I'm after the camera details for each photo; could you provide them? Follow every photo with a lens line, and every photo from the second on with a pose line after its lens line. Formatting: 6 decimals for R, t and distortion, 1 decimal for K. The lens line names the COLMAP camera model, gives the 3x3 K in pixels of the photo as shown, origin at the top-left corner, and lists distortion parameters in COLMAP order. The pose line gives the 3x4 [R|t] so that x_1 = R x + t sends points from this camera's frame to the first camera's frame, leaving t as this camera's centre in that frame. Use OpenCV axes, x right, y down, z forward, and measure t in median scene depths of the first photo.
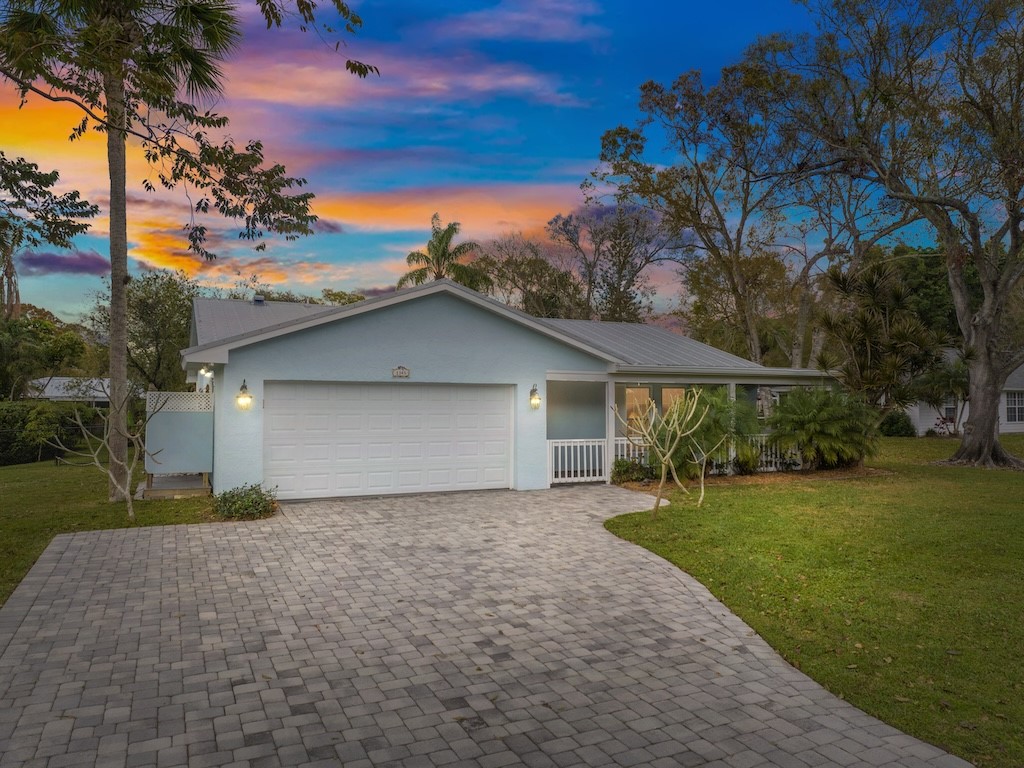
lens RADIAL K [[718.3, 0, 512.0], [0, 718.3, 384.0], [0, 0, 1]] dist [-0.038673, 0.000341]
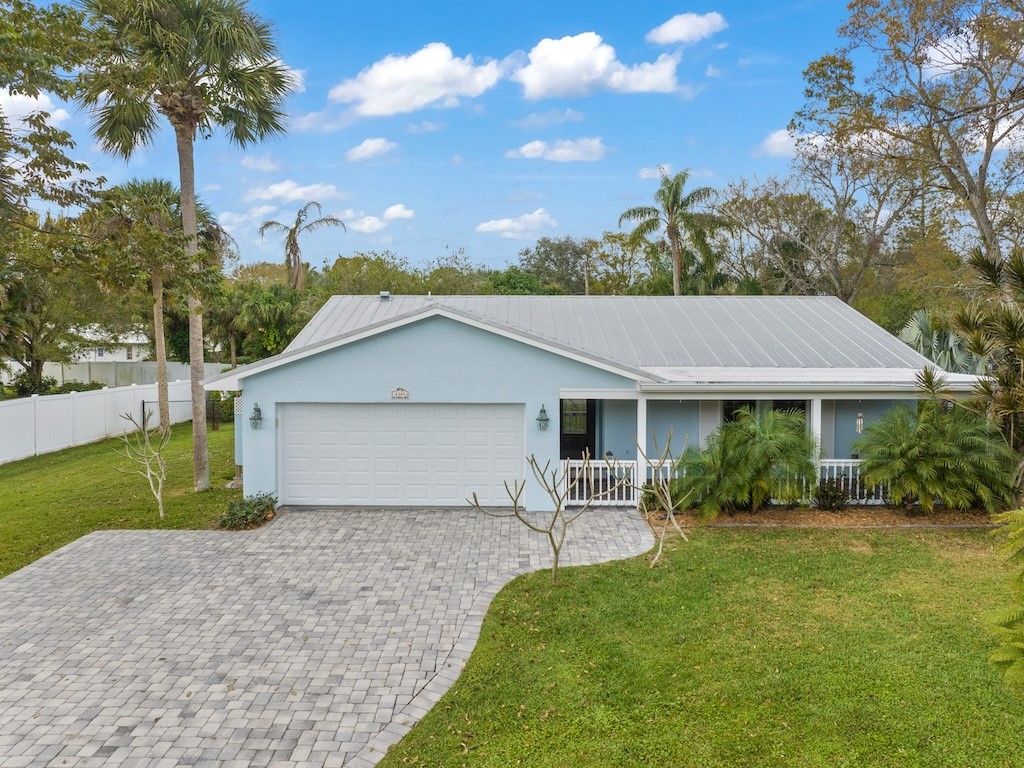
lens RADIAL K [[715.0, 0, 511.9], [0, 715.0, 360.2], [0, 0, 1]] dist [-0.039588, 0.010019]
pose [[0.899551, 0.023483, -0.436185, 0.678201], [0.007290, 0.997608, 0.068743, -0.205800], [0.436756, -0.065017, 0.897228, 0.204154]]
